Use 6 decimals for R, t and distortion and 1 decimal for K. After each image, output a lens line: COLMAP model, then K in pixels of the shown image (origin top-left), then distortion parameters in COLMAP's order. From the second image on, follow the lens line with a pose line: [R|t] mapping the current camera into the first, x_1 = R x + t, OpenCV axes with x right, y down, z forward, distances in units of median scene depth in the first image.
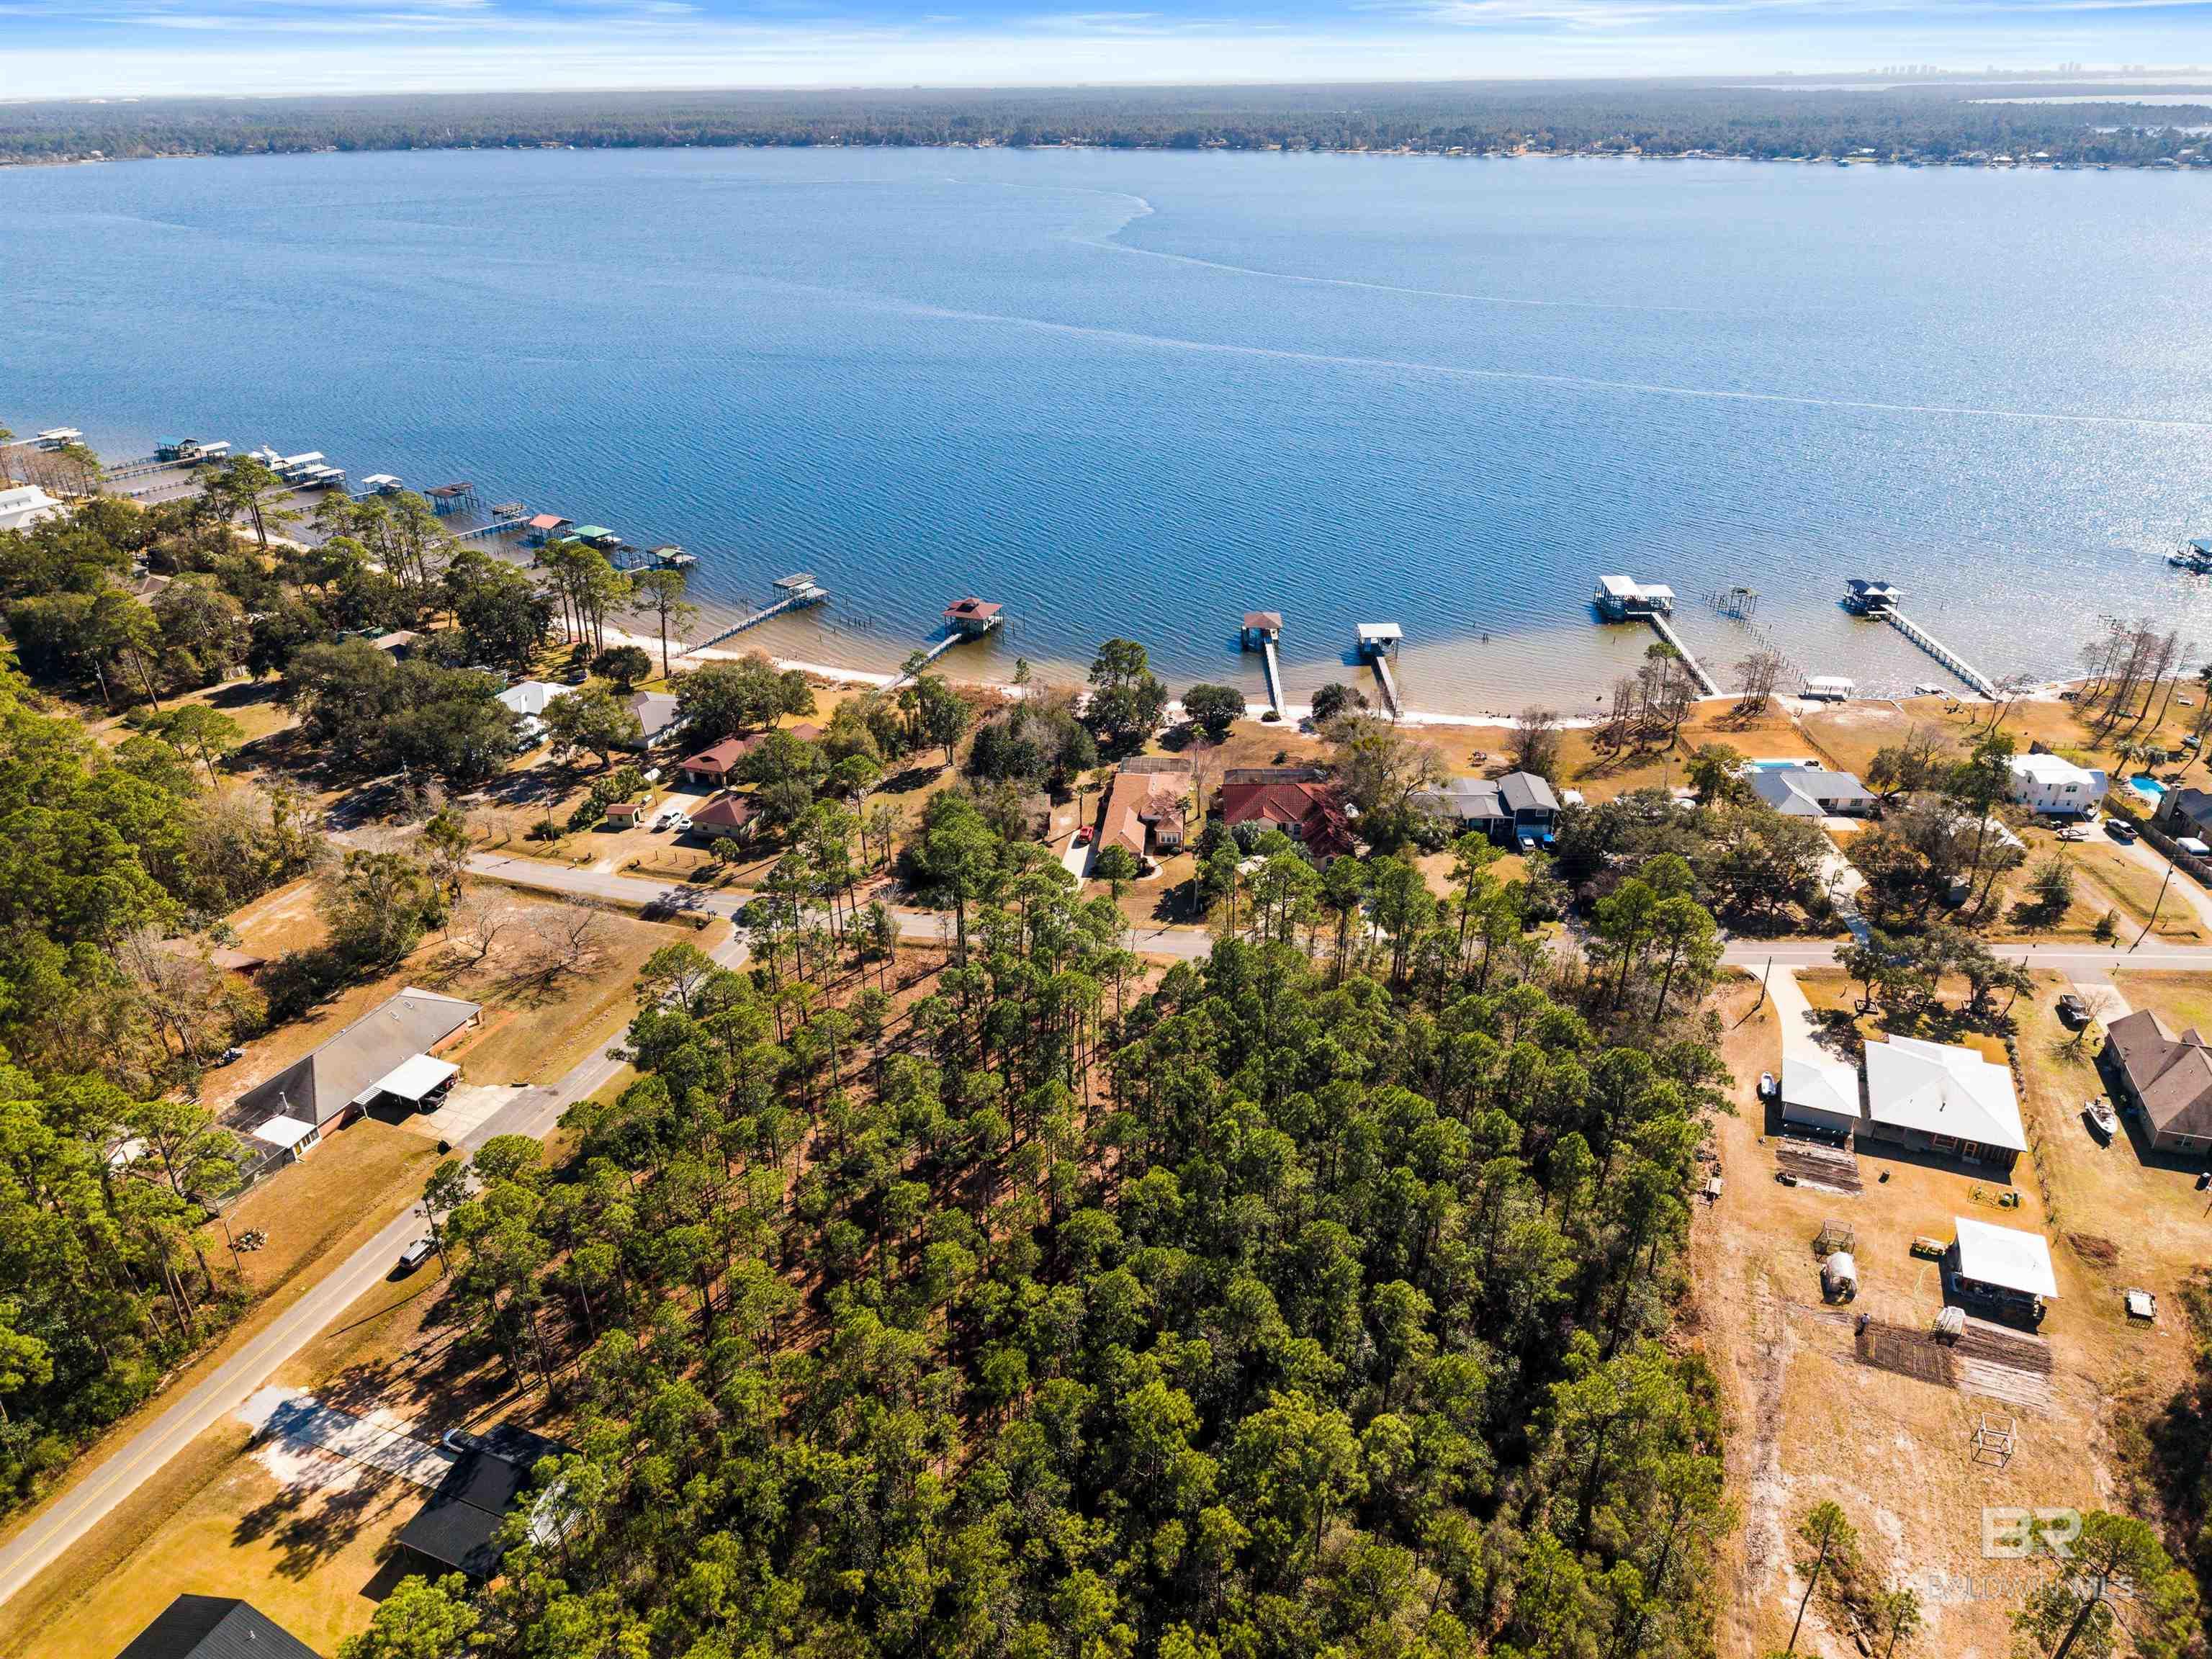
lens RADIAL K [[1477.6, 0, 1107.9], [0, 1477.6, 835.2], [0, 0, 1]] dist [0.025162, -0.022931]
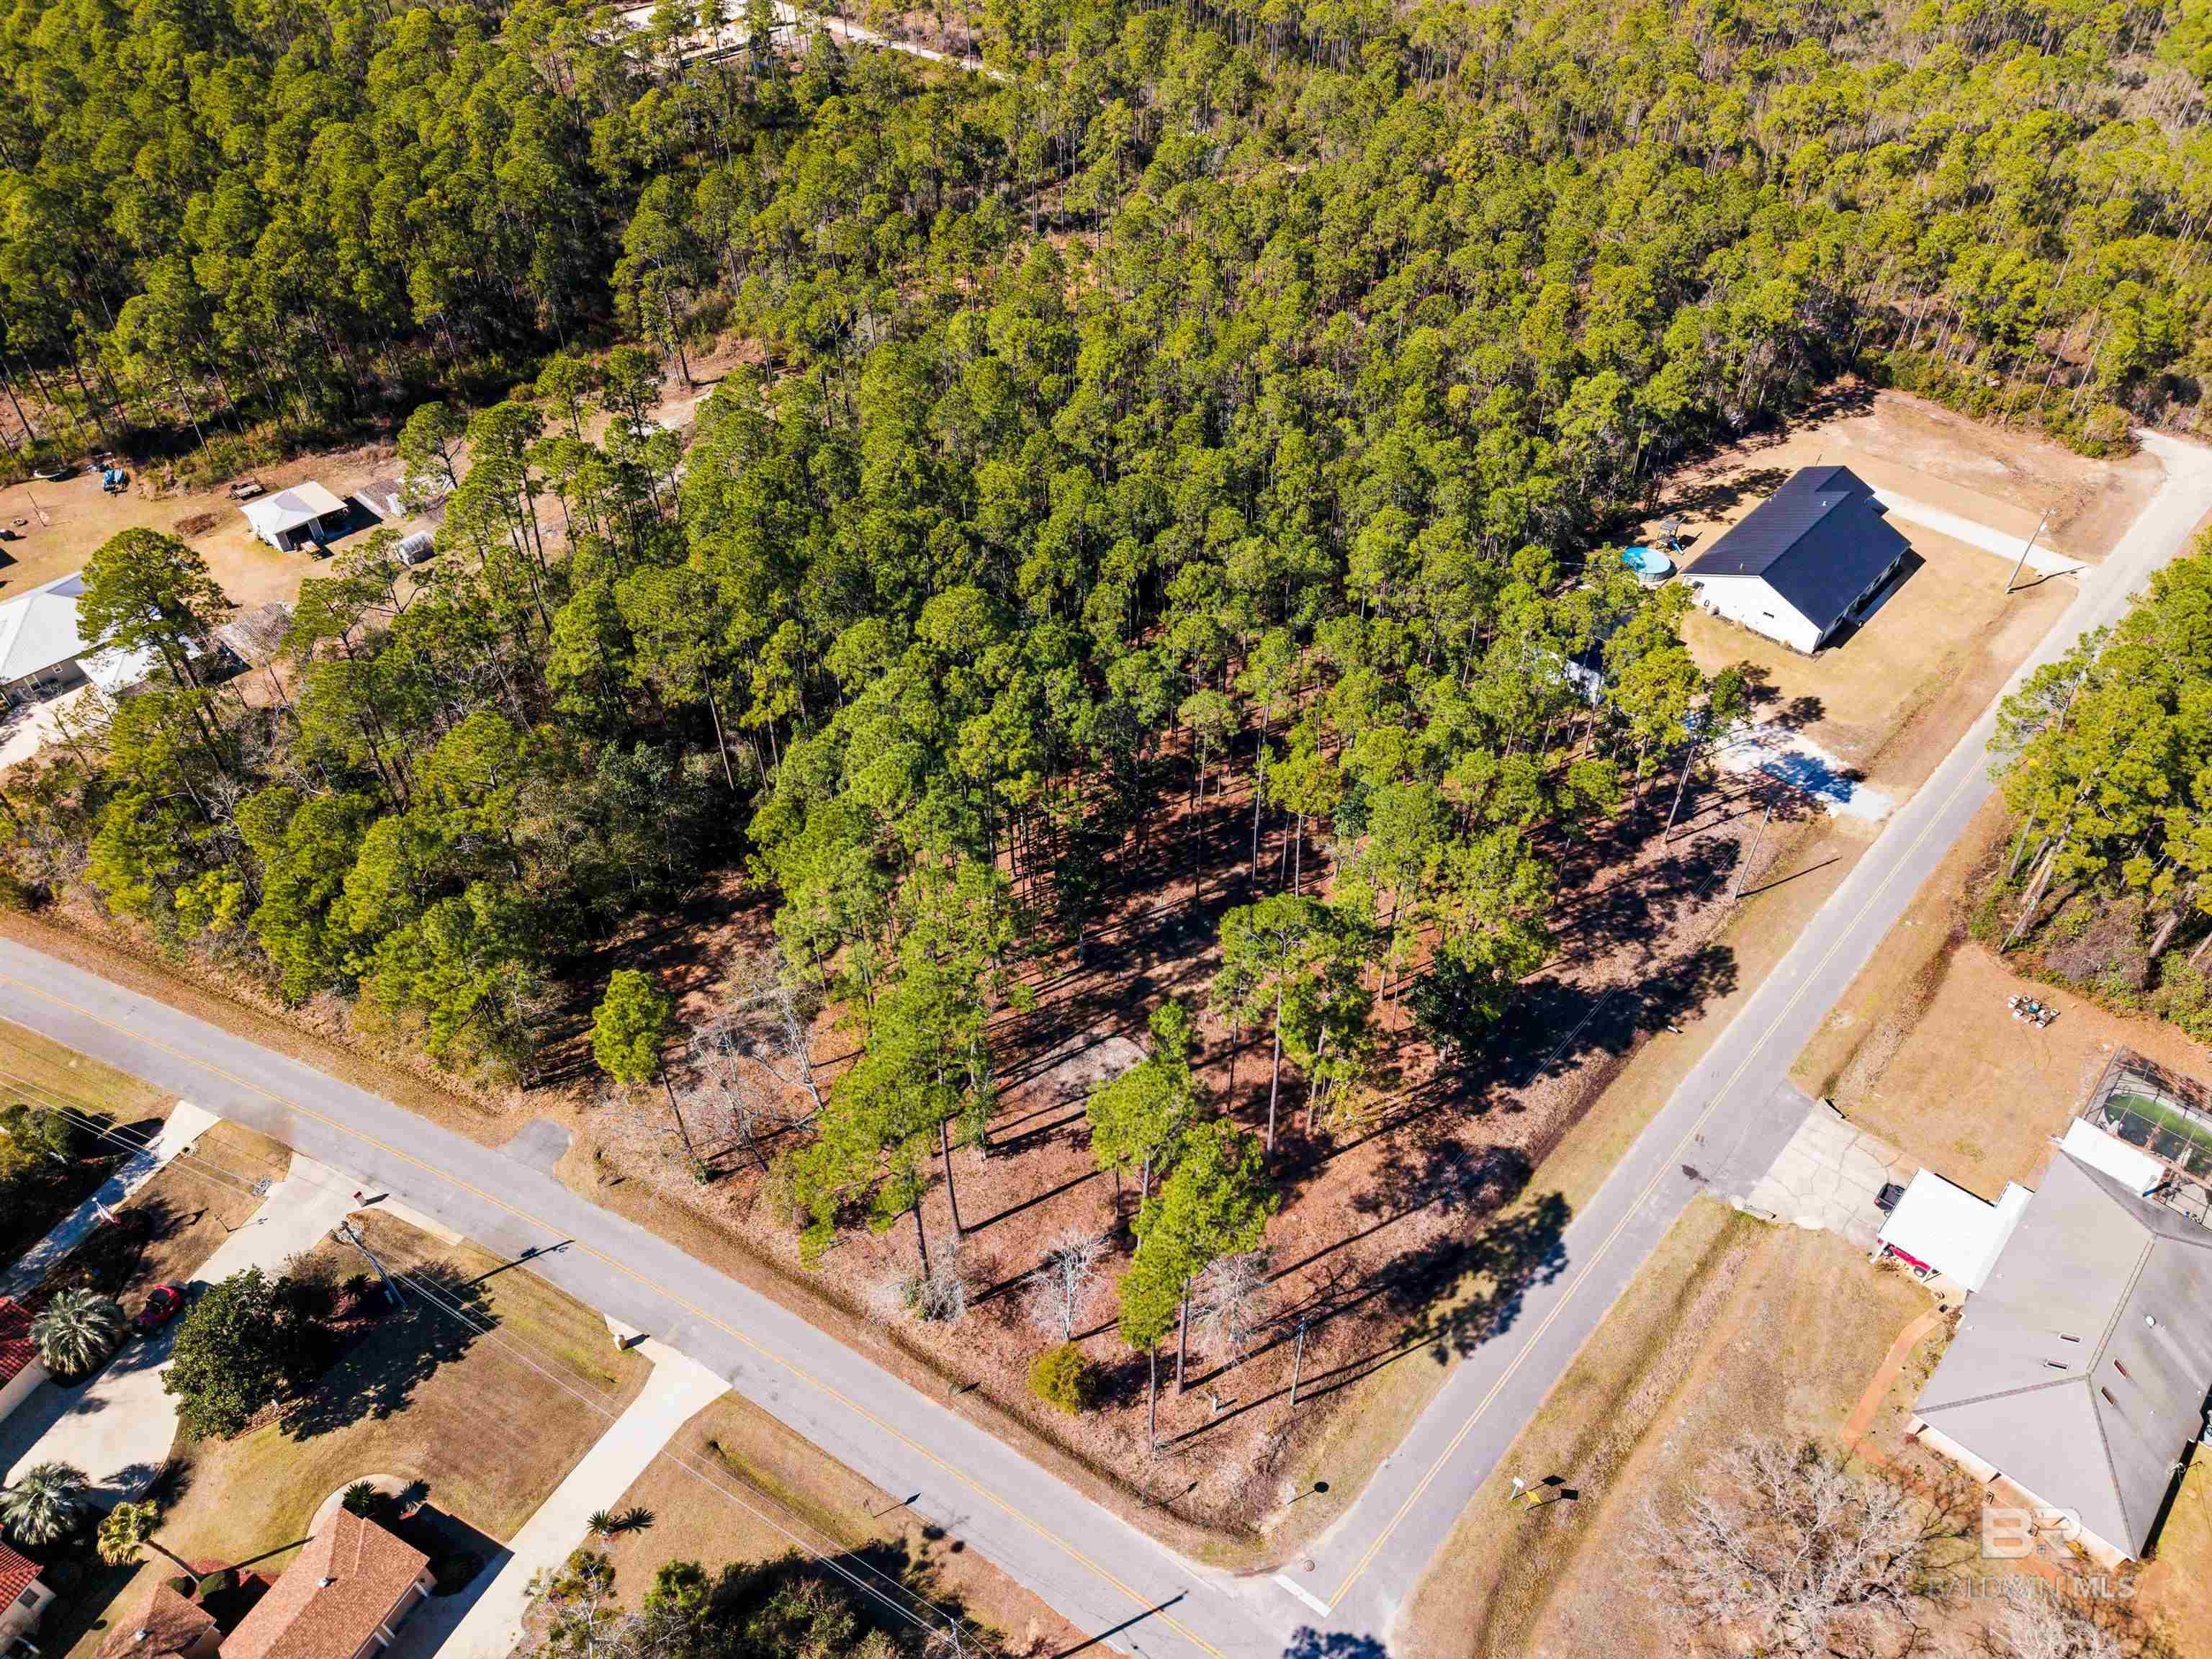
lens RADIAL K [[1477.6, 0, 1107.9], [0, 1477.6, 835.2], [0, 0, 1]] dist [0.025162, -0.022931]
pose [[-0.932602, -0.236256, 0.272832, -0.210954], [0.180215, 0.350126, 0.919203, -0.343908], [-0.312692, 0.906419, -0.283951, 0.827289]]
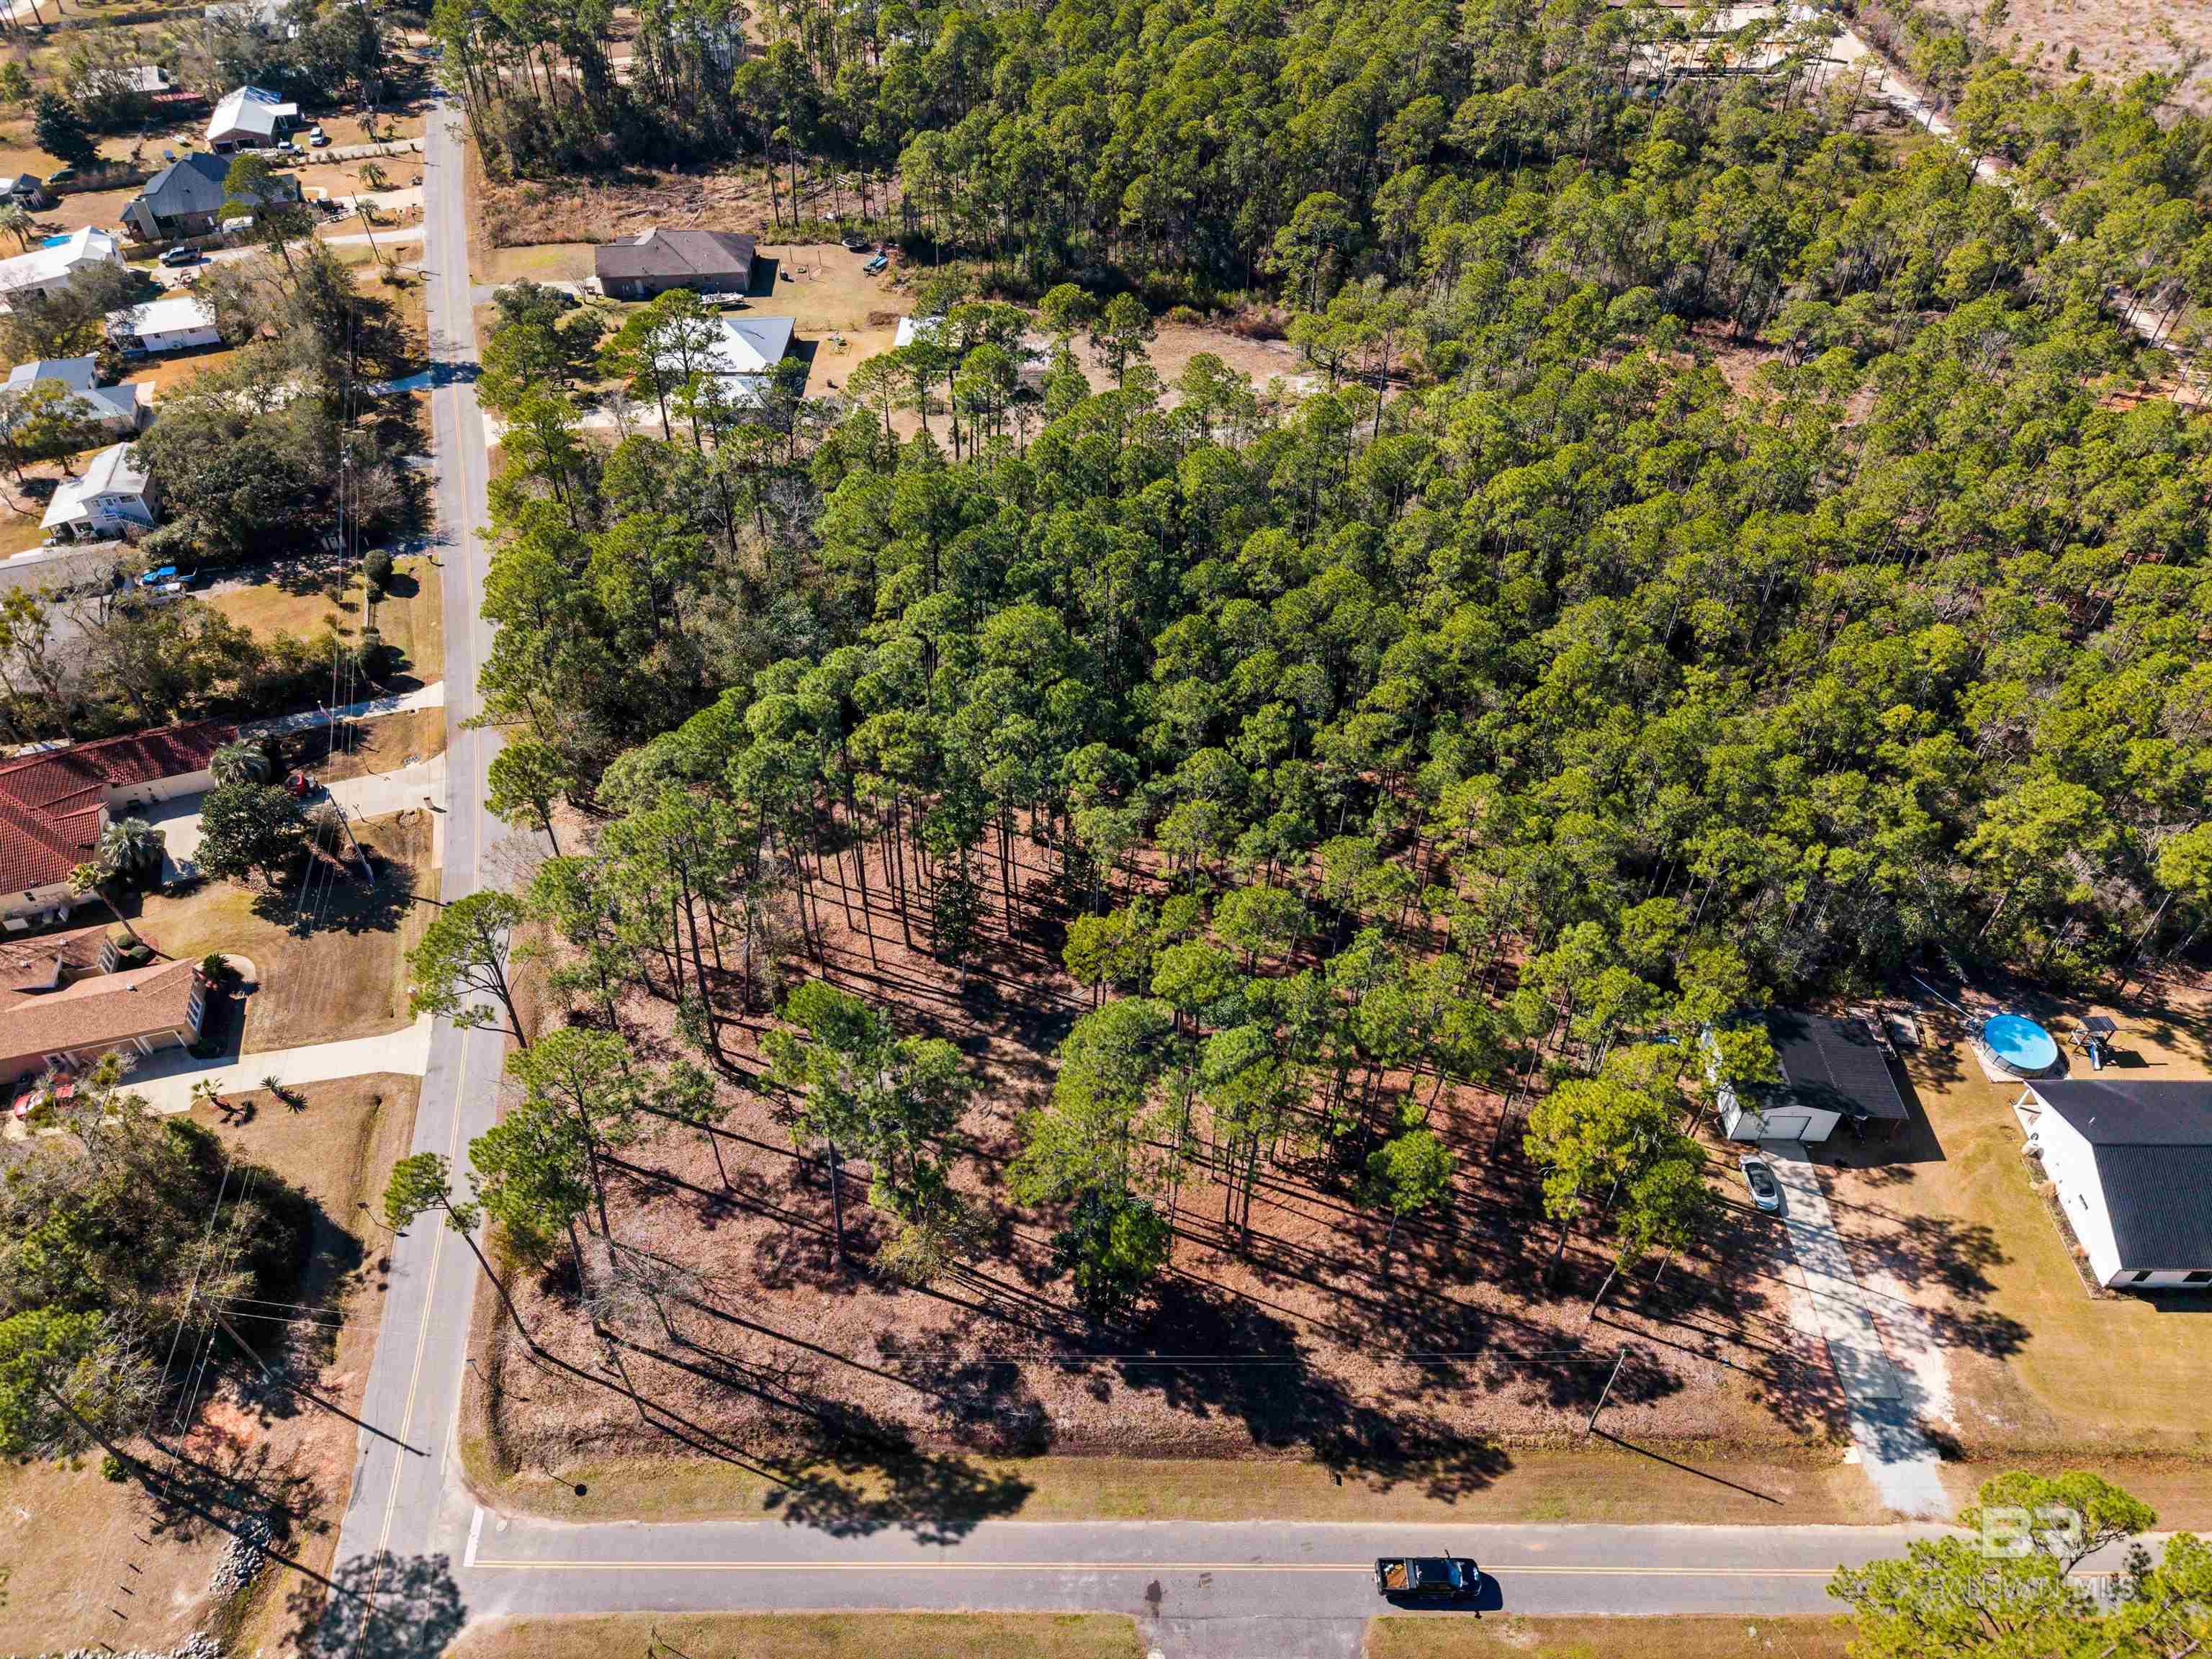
lens RADIAL K [[1477.6, 0, 1107.9], [0, 1477.6, 835.2], [0, 0, 1]] dist [0.025162, -0.022931]
pose [[-0.362572, -0.645855, 0.671873, -0.397487], [0.437931, 0.518304, 0.734559, -0.243708], [-0.822653, 0.560564, 0.094917, 0.608091]]
